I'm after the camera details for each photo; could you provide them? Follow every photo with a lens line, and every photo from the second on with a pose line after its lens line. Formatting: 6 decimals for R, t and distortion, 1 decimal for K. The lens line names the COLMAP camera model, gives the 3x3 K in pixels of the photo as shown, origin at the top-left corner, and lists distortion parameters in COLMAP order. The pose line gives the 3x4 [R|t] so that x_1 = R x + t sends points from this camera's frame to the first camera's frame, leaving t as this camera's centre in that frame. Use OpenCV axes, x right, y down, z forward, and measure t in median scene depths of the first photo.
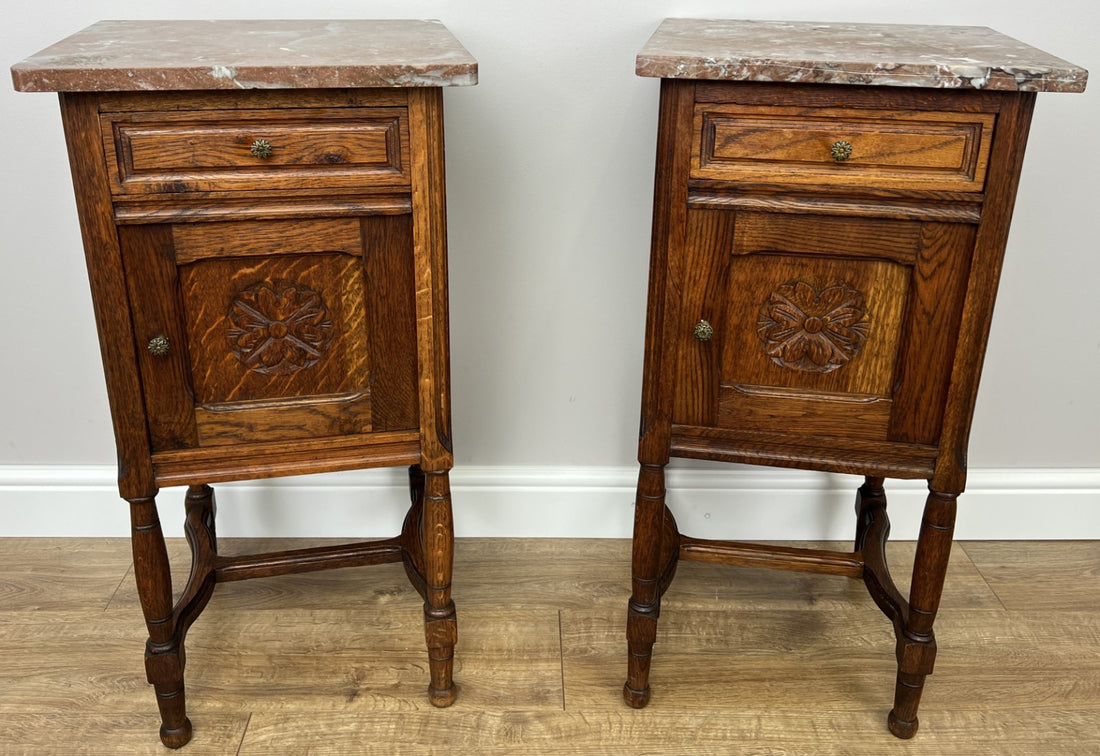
lens RADIAL K [[1019.8, 0, 550.0], [0, 1019.8, 378.0], [0, 0, 1]] dist [0.059205, -0.069351]
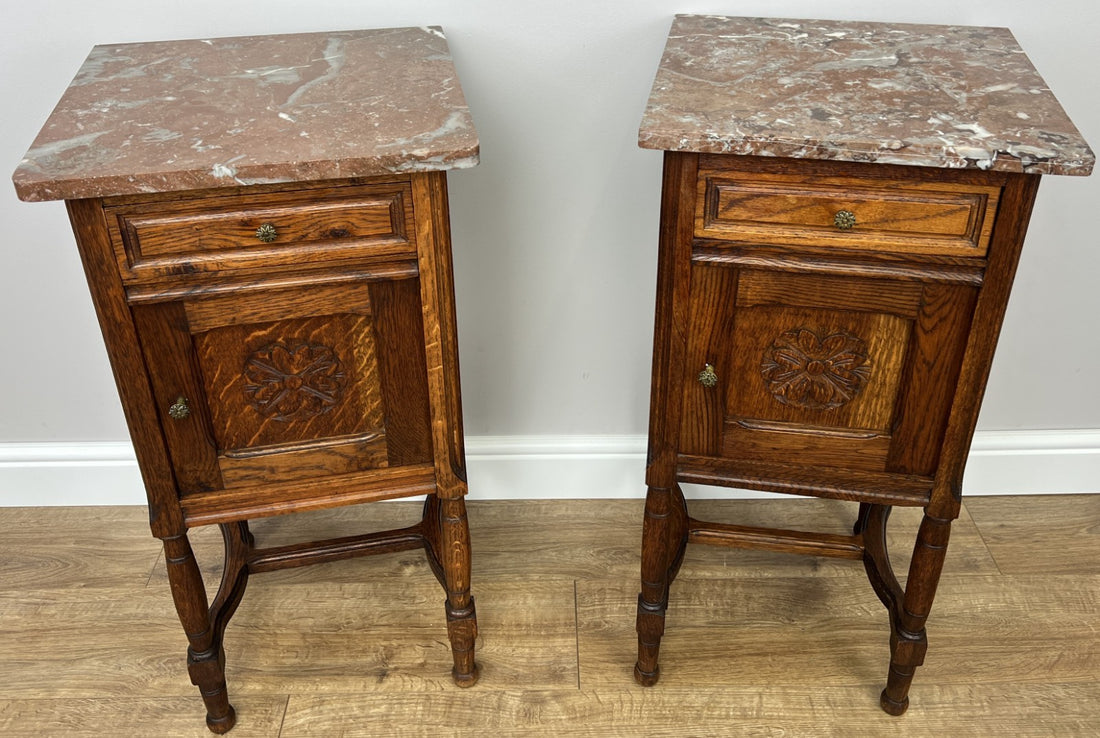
lens RADIAL K [[1023.0, 0, 562.5], [0, 1023.0, 369.5], [0, 0, 1]] dist [0.064932, -0.083020]
pose [[0.999830, -0.012385, -0.013684, 0.017999], [0.014418, 0.986982, 0.160182, -0.208341], [0.011522, -0.160352, 0.986993, -0.012459]]
